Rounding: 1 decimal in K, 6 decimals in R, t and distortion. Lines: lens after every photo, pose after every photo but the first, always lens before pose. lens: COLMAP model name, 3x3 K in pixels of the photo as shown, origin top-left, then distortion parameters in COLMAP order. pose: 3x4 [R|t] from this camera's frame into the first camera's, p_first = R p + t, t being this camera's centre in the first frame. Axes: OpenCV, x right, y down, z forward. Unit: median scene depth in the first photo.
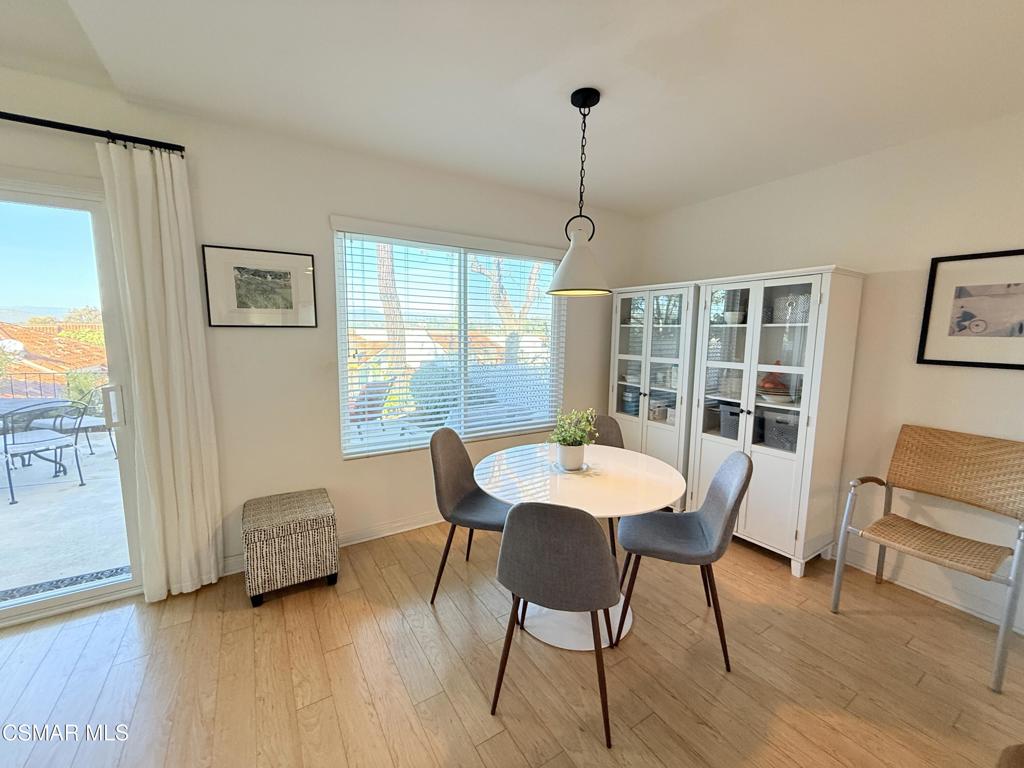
lens RADIAL K [[408.5, 0, 511.1], [0, 408.5, 381.4], [0, 0, 1]] dist [-0.000819, 0.000112]
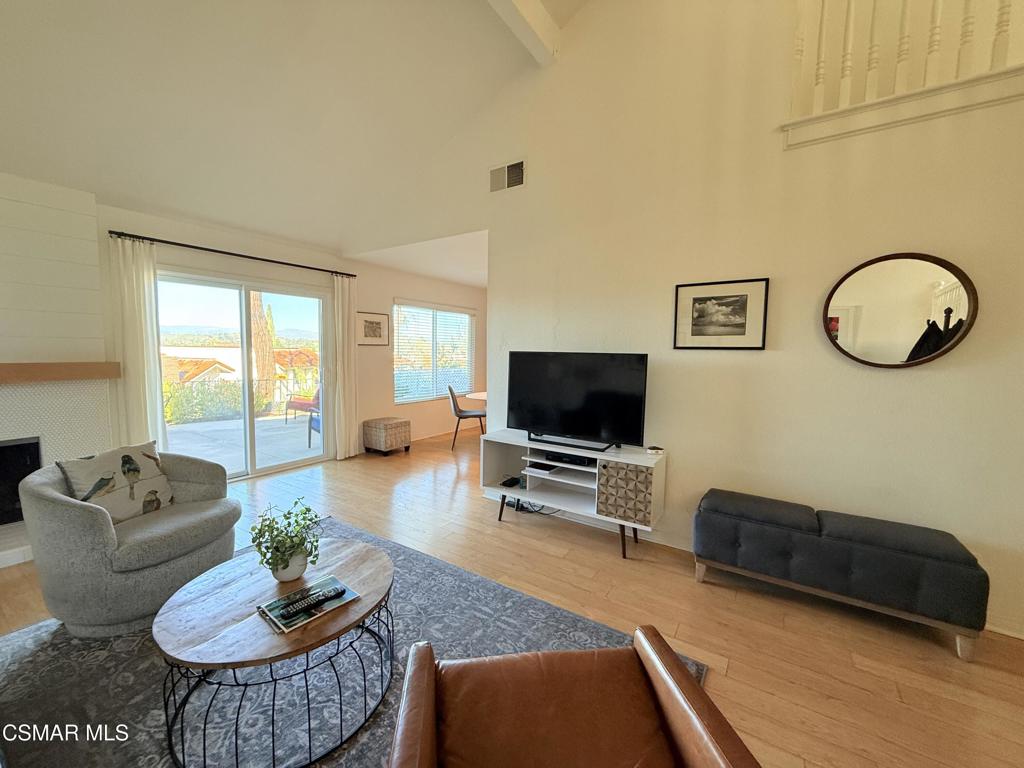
lens RADIAL K [[408.5, 0, 507.3], [0, 408.5, 382.3], [0, 0, 1]] dist [-0.000819, 0.000112]
pose [[0.910573, -0.035910, 0.411786, -0.863416], [0.051107, 0.998356, -0.025949, 0.179866], [-0.410178, 0.044673, 0.910911, -1.441467]]
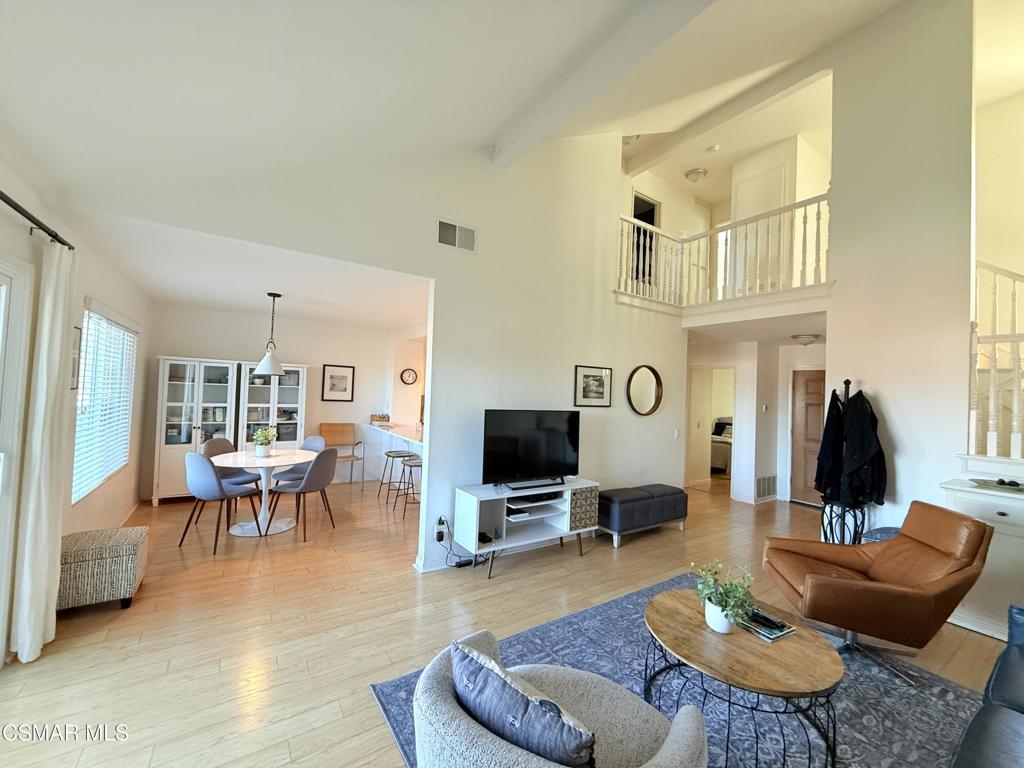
lens RADIAL K [[408.5, 0, 509.5], [0, 408.5, 383.3], [0, 0, 1]] dist [-0.000819, 0.000112]
pose [[-0.026648, 0.006147, 0.999626, -1.752234], [0.081604, 0.996657, -0.003953, -0.046884], [-0.996309, 0.081468, -0.027060, -0.204685]]
